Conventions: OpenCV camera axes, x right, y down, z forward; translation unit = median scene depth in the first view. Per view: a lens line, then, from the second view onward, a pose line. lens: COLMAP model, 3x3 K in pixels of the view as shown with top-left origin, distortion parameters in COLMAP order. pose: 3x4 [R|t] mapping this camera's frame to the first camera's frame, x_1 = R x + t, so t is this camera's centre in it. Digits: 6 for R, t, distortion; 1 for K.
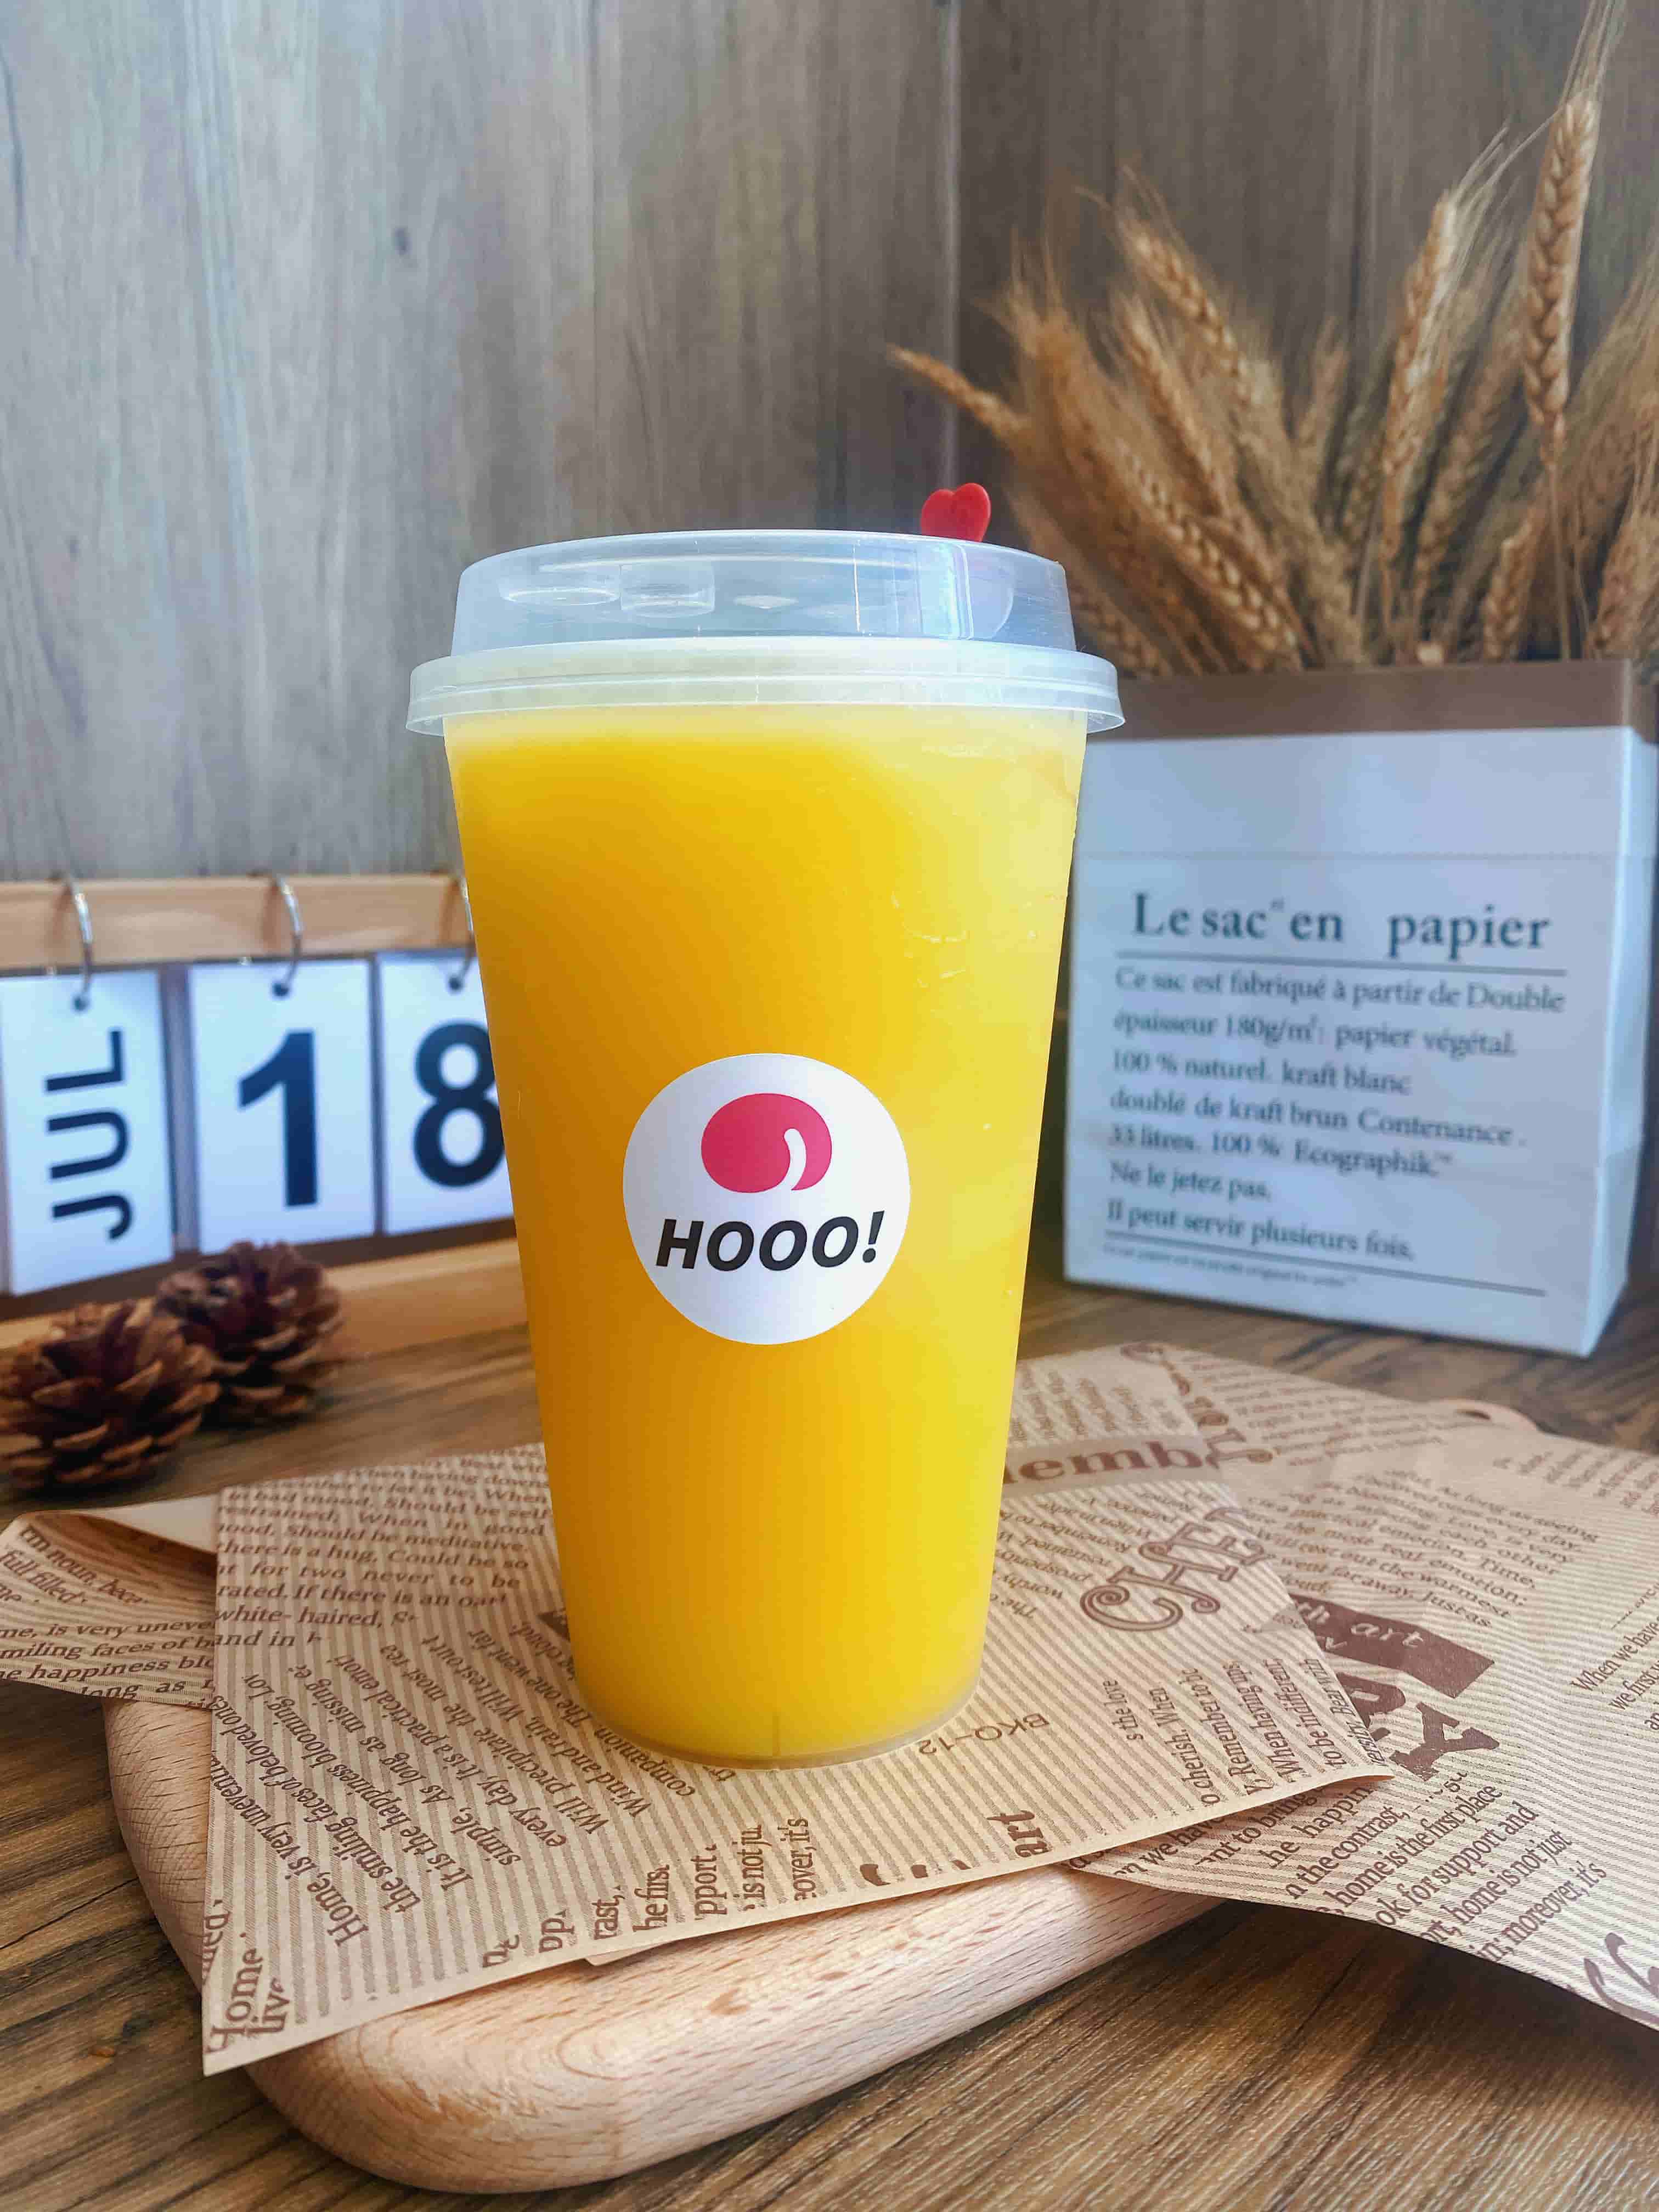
lens RADIAL K [[1710.8, 0, 846.4], [0, 1710.8, 1103.4], [0, 0, 1]] dist [0.001359, -0.013511]
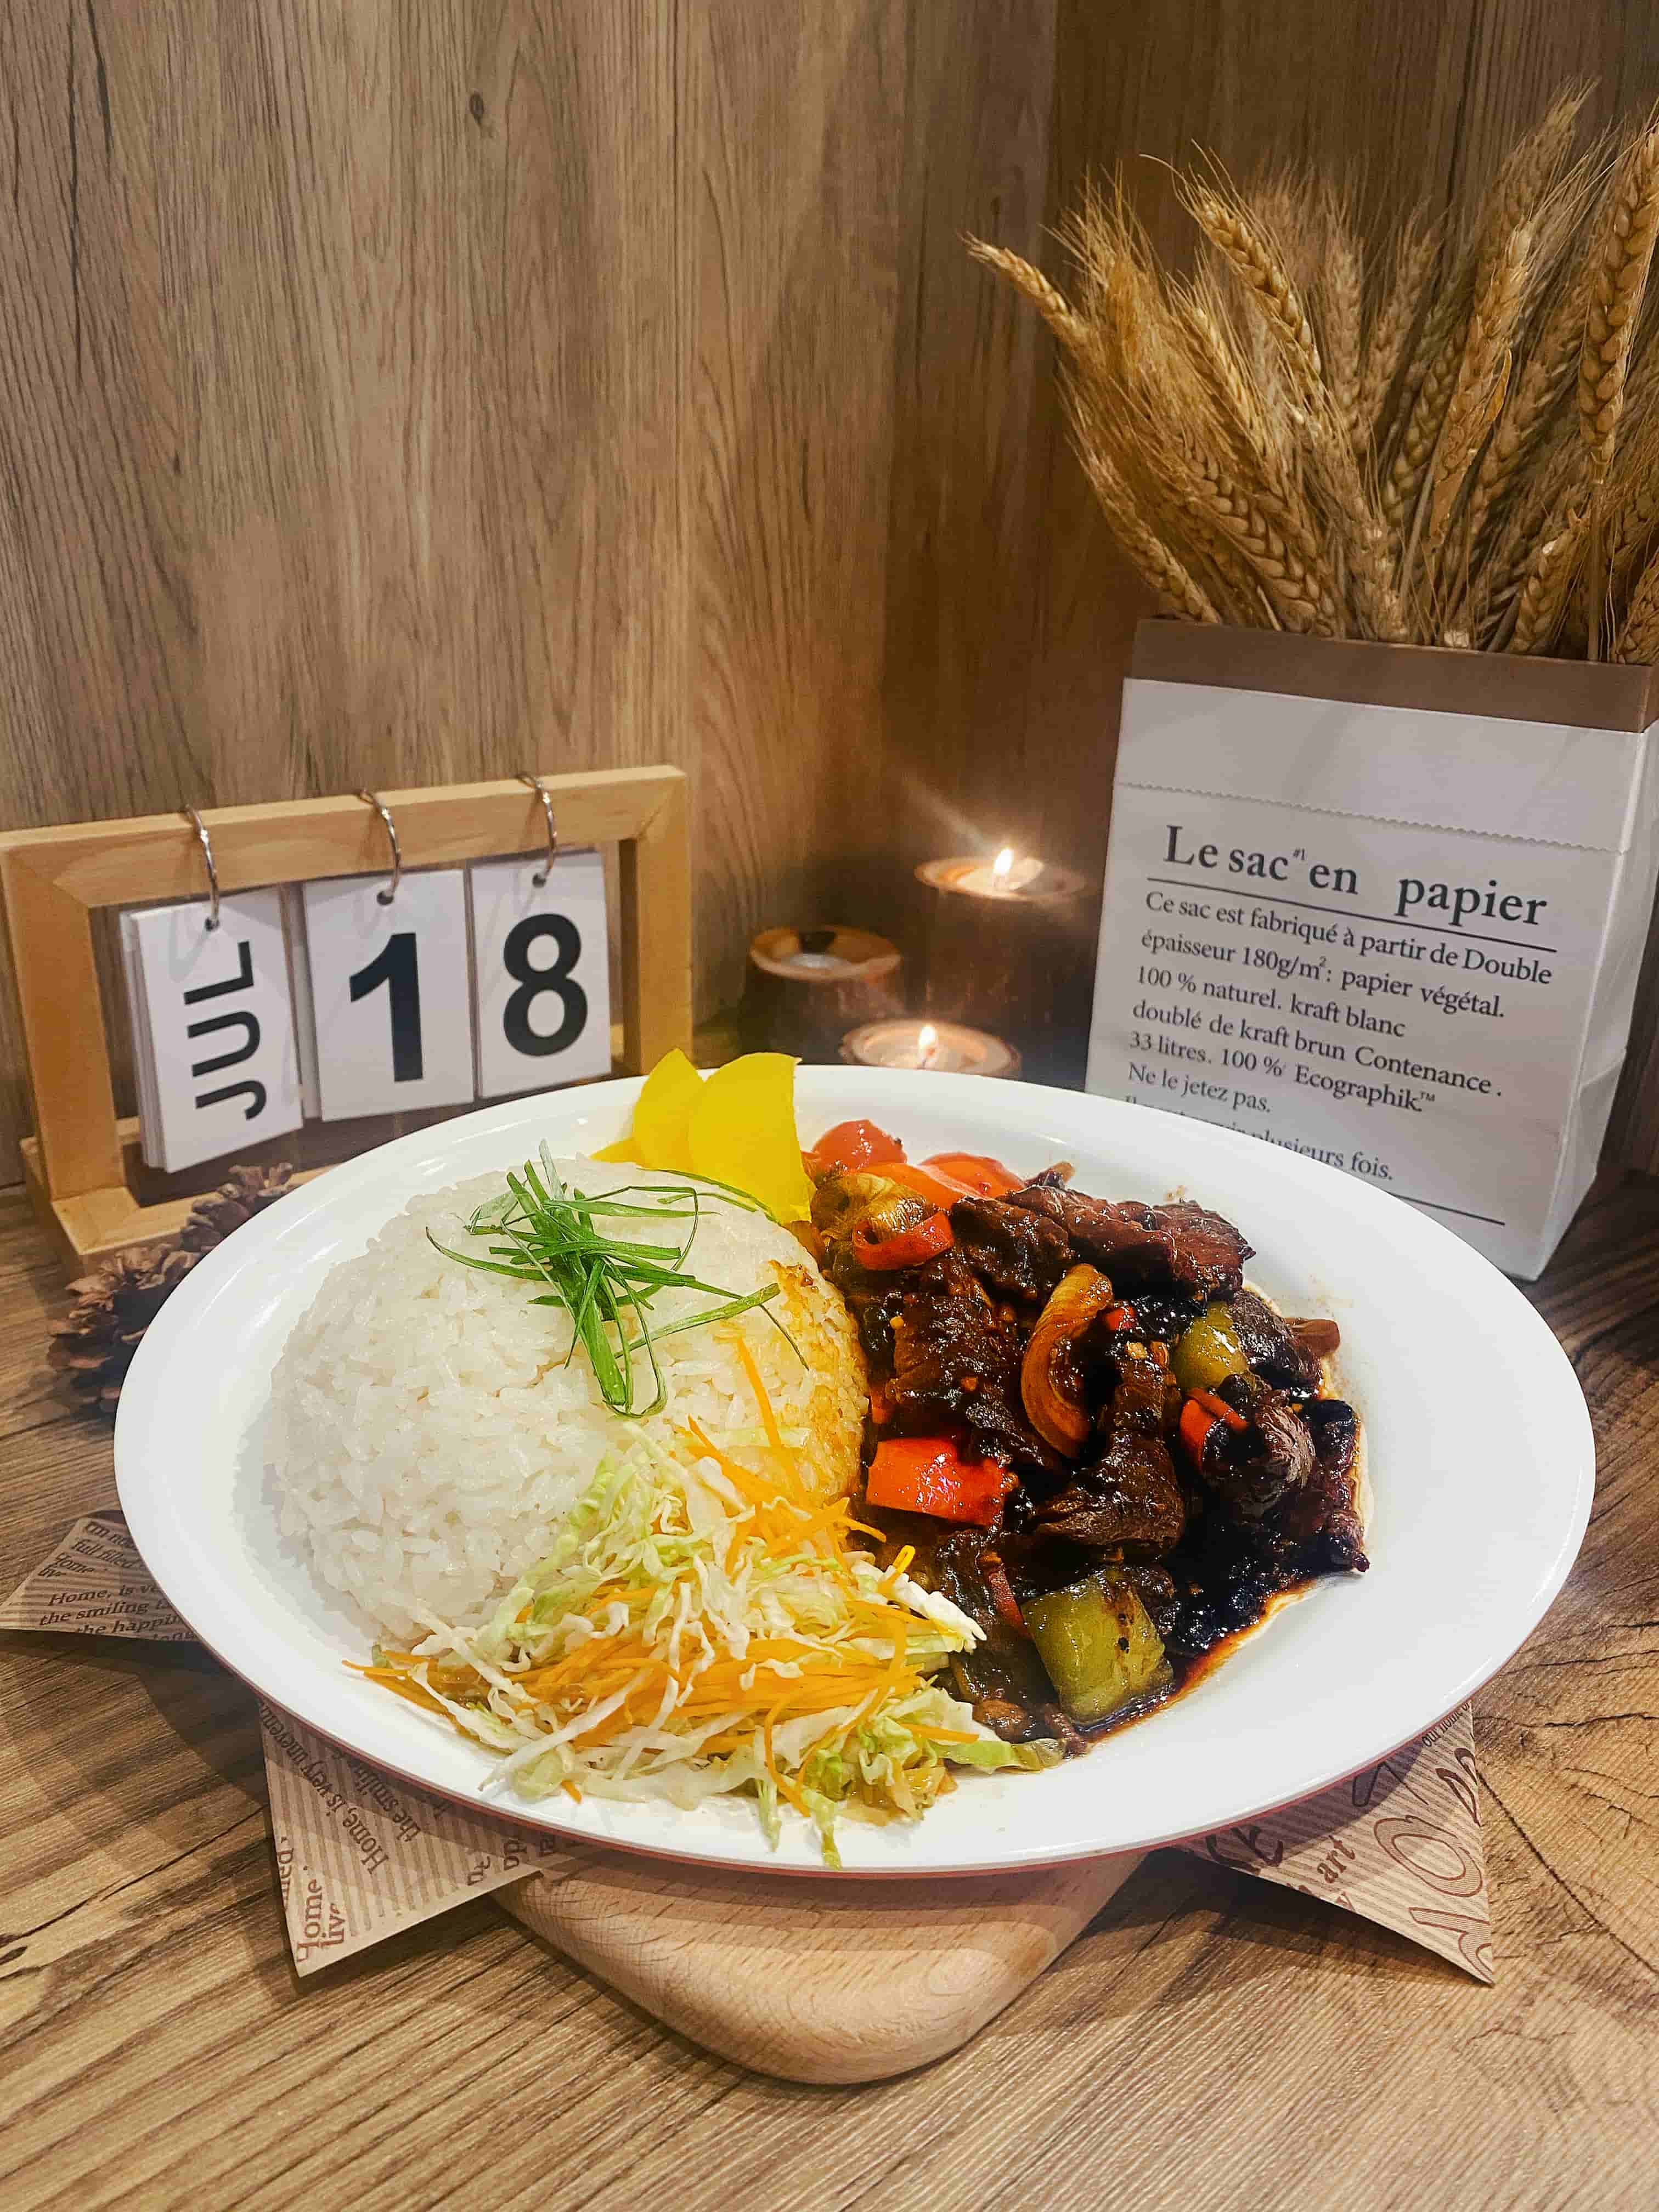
lens RADIAL K [[1720.9, 0, 832.1], [0, 1720.9, 1103.4], [0, 0, 1]] dist [-0.019437, 0.006496]
pose [[0.996991, 0.046154, -0.062280, 0.036241], [-0.029382, 0.968478, 0.247362, -0.222402], [0.071733, -0.244788, 0.966920, -0.092456]]
